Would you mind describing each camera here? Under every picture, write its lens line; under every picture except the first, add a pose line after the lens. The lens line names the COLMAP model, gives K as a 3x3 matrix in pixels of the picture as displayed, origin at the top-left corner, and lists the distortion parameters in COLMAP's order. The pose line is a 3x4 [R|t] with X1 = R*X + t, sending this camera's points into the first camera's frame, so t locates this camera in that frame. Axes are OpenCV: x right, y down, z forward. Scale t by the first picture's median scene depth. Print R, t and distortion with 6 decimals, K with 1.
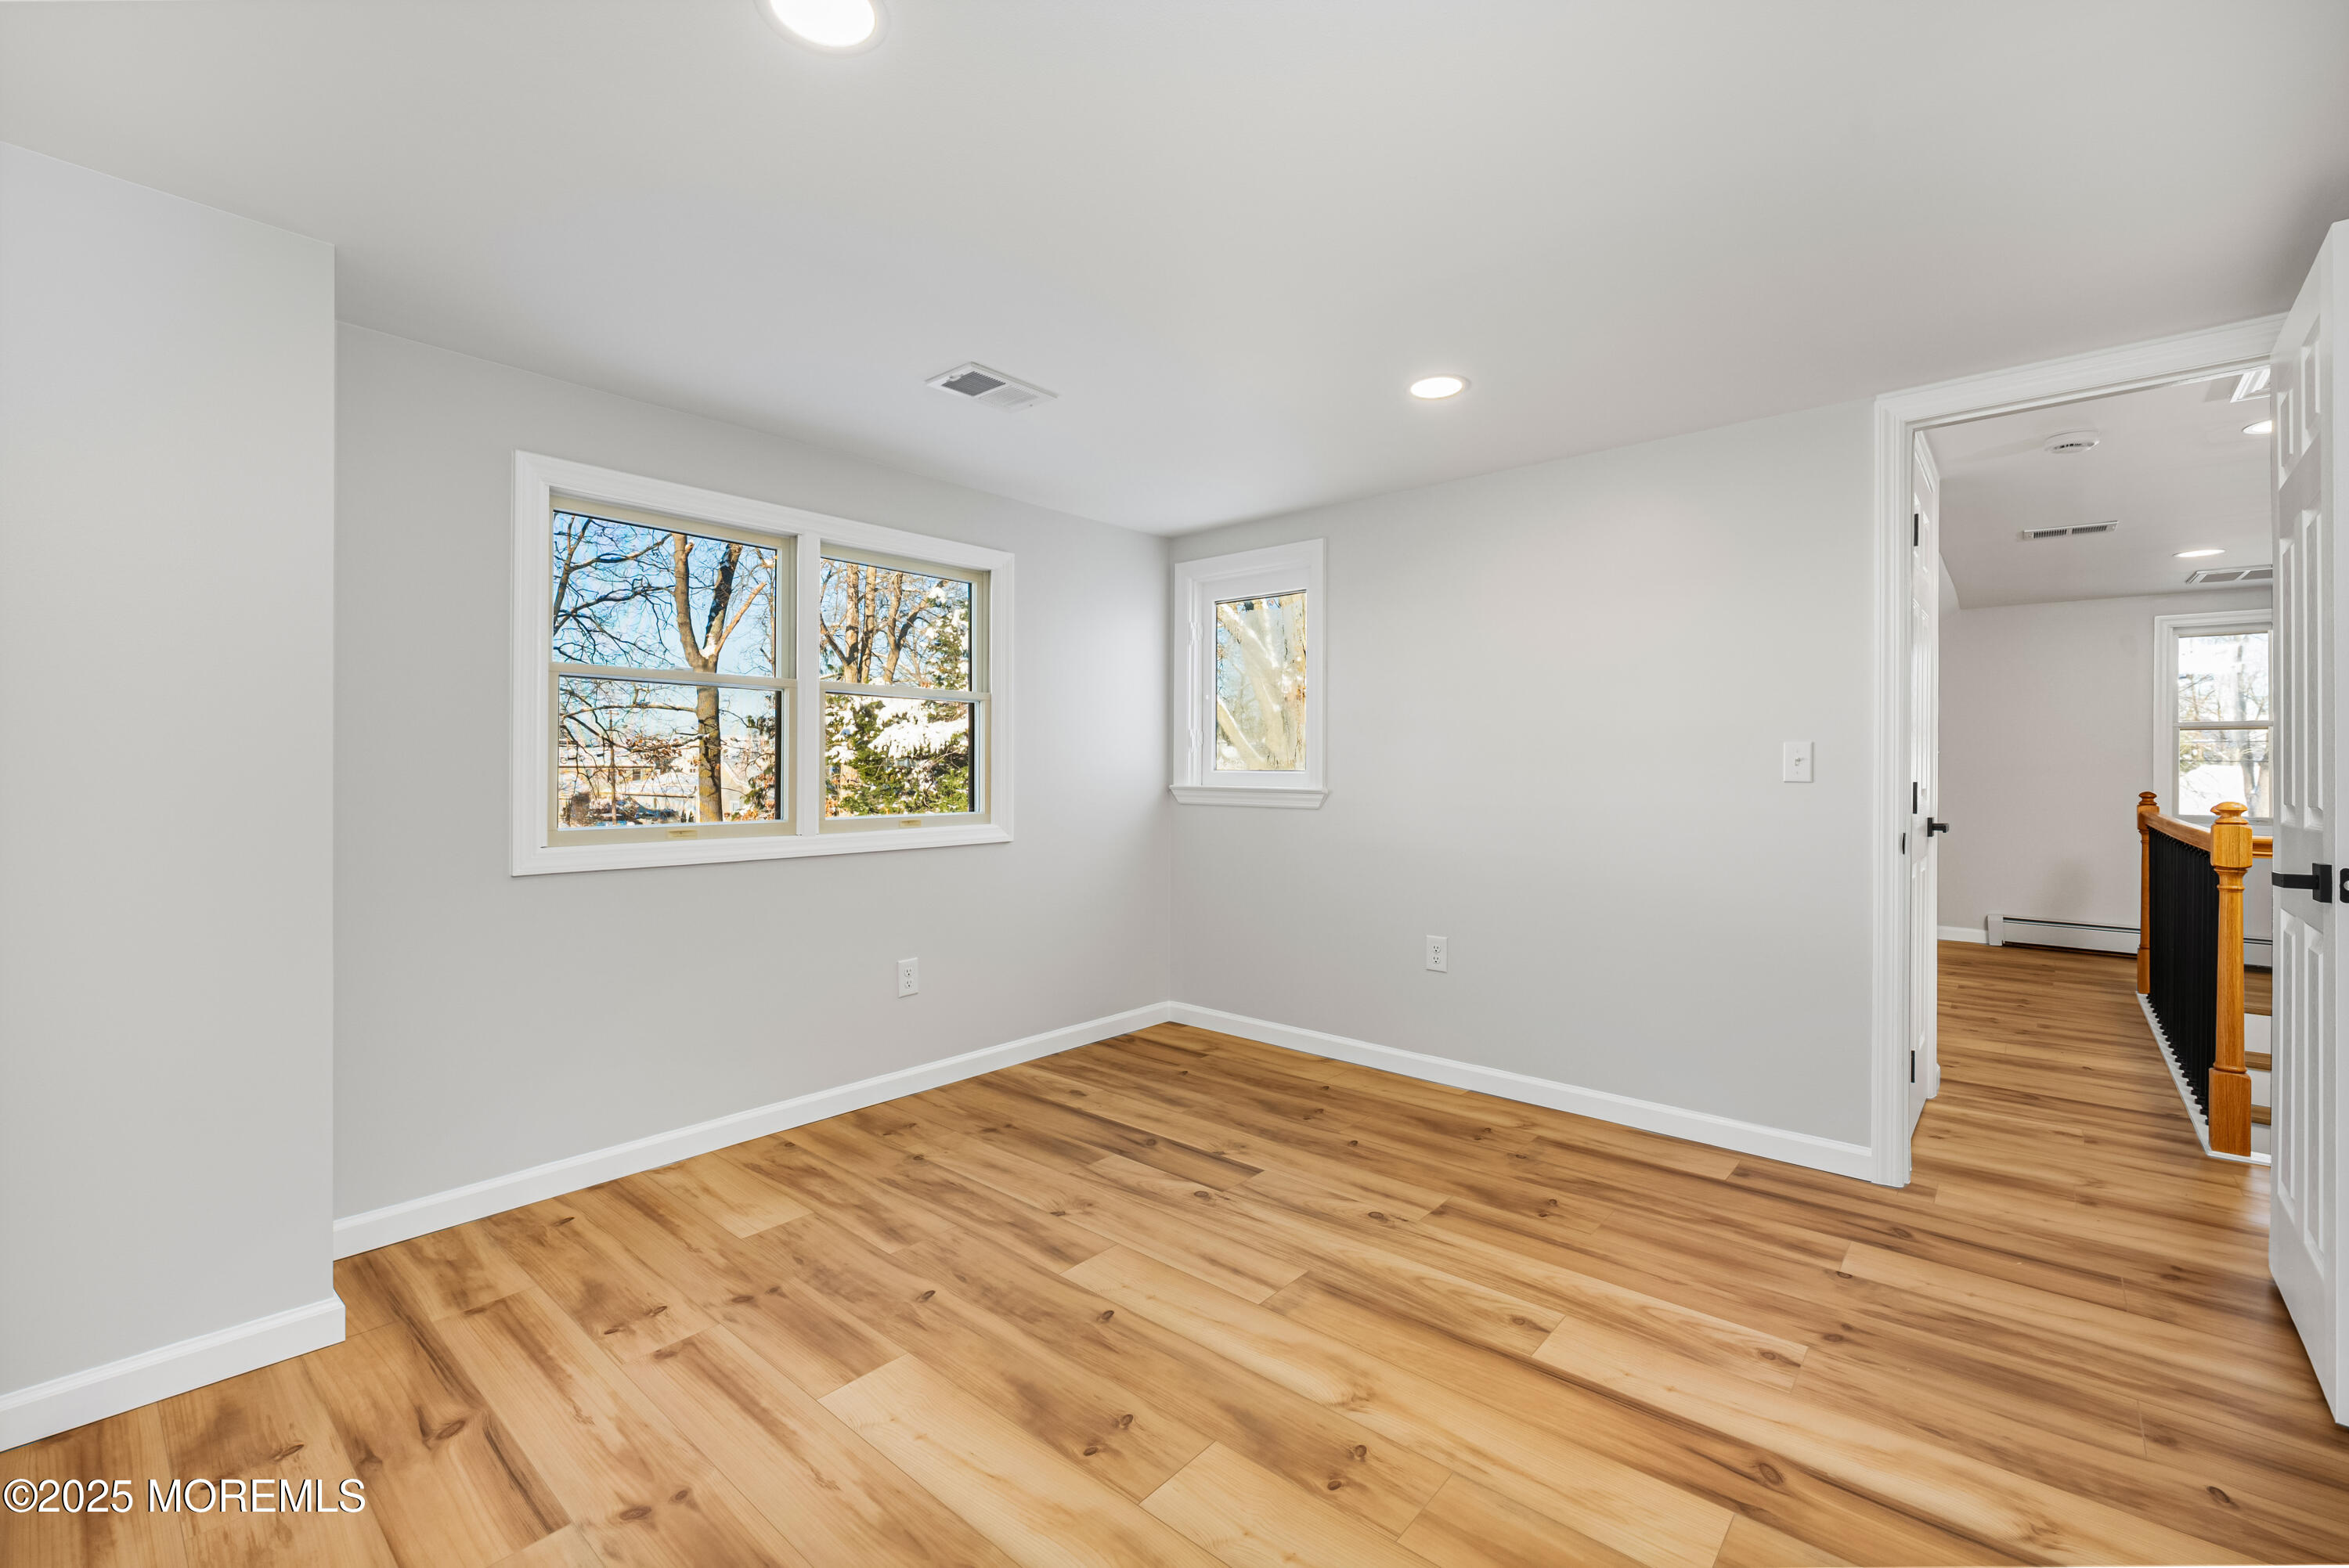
lens RADIAL K [[990.2, 0, 1168.9], [0, 990.2, 761.7], [0, 0, 1]] dist [-0.000714, -0.000157]
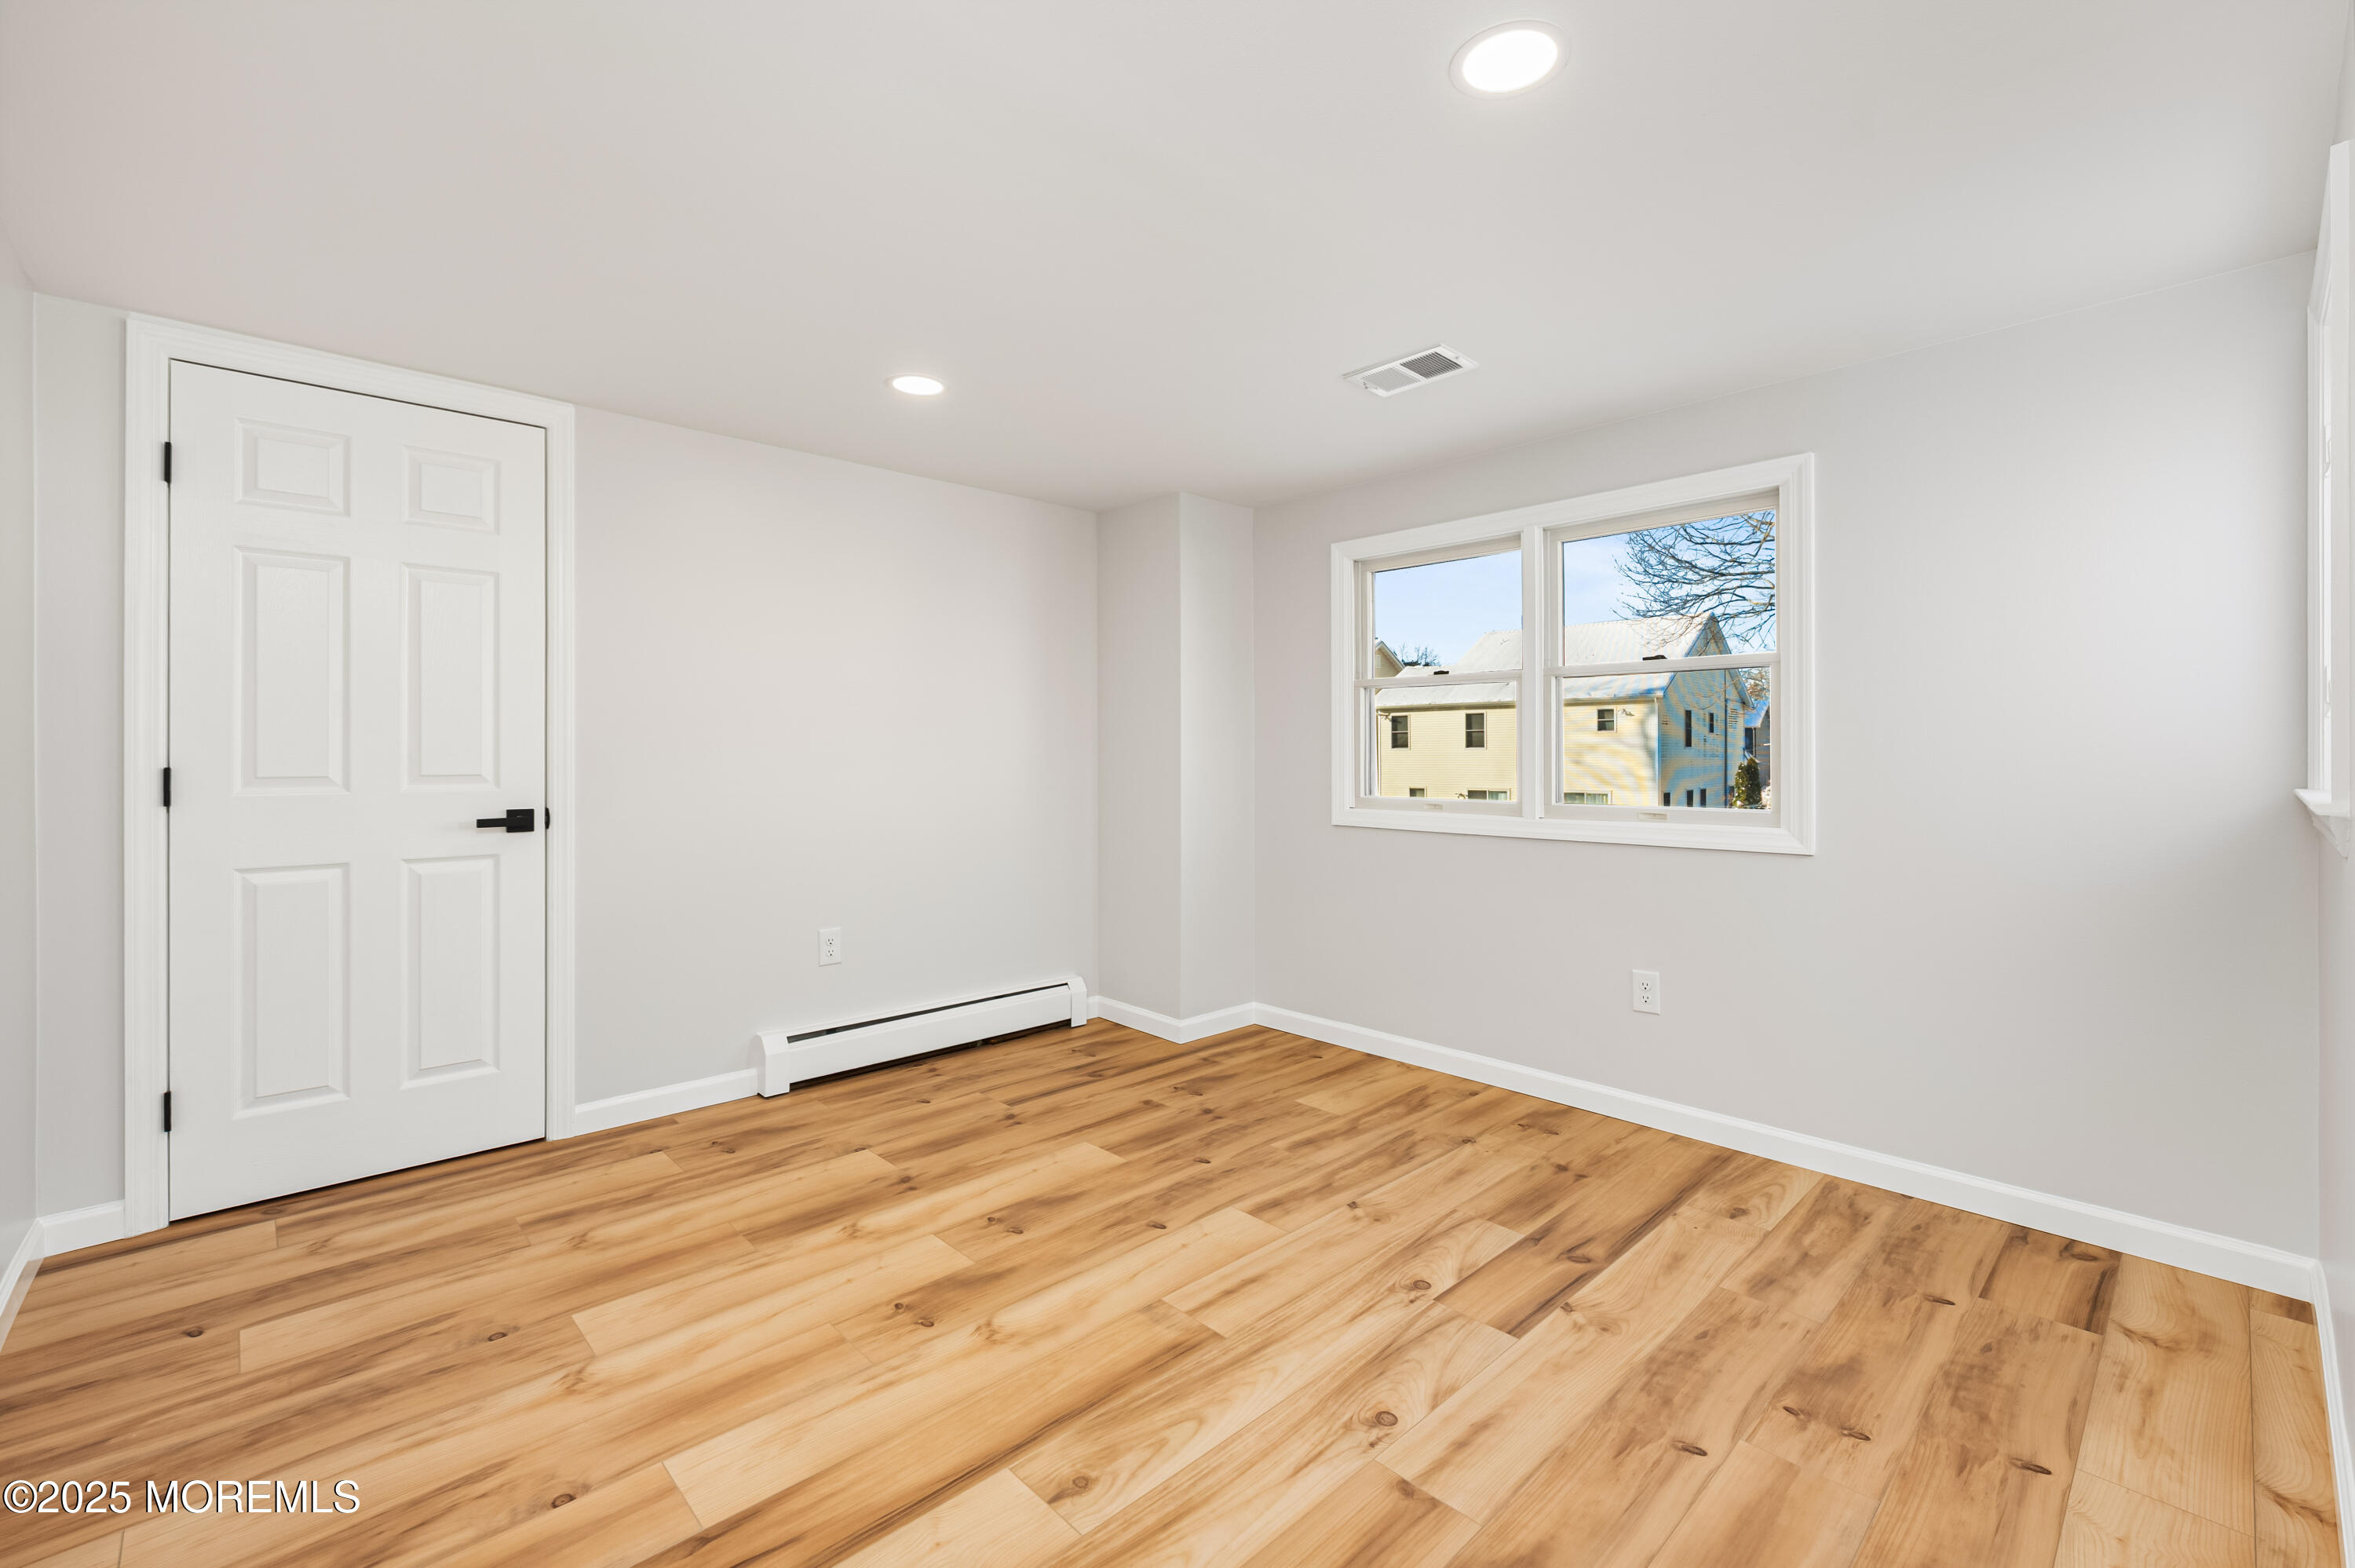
lens RADIAL K [[992.7, 0, 1171.9], [0, 992.7, 761.6], [0, 0, 1]] dist [-0.000714, -0.000157]
pose [[-0.092840, 0.005555, -0.995666, 0.857016], [0.006431, 0.999967, 0.004979, 0.013461], [0.995660, -0.005941, -0.092872, 0.896197]]
